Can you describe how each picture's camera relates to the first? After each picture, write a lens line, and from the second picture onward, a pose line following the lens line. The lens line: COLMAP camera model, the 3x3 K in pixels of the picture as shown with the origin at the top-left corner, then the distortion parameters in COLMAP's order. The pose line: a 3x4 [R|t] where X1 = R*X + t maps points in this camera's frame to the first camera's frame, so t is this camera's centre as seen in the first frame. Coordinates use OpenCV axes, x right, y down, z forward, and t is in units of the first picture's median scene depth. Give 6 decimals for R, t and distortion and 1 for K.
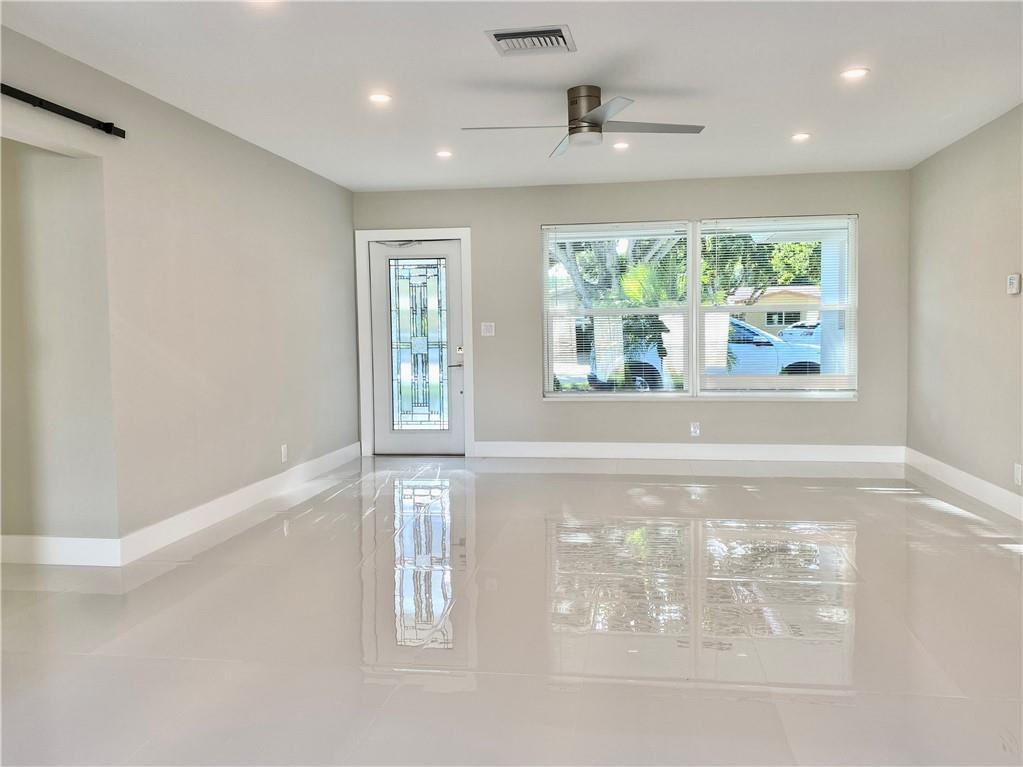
lens RADIAL K [[835.2, 0, 511.5], [0, 835.2, 383.5], [0, 0, 1]] dist [0.088173, -0.001640]
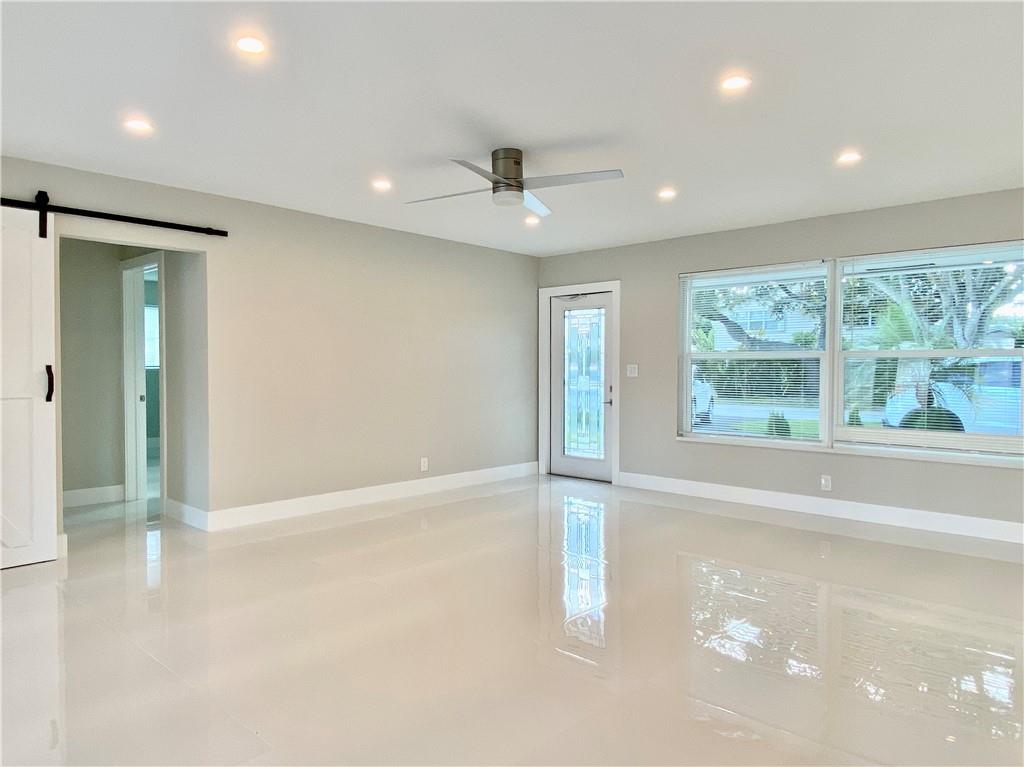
lens RADIAL K [[666.4, 0, 505.5], [0, 666.4, 385.4], [0, 0, 1]] dist [0.026641, 0.000006]
pose [[0.826951, 0.029762, -0.561486, 0.325960], [-0.049056, 0.998609, -0.019317, -0.020319], [0.560130, 0.043518, 0.827261, 0.175803]]
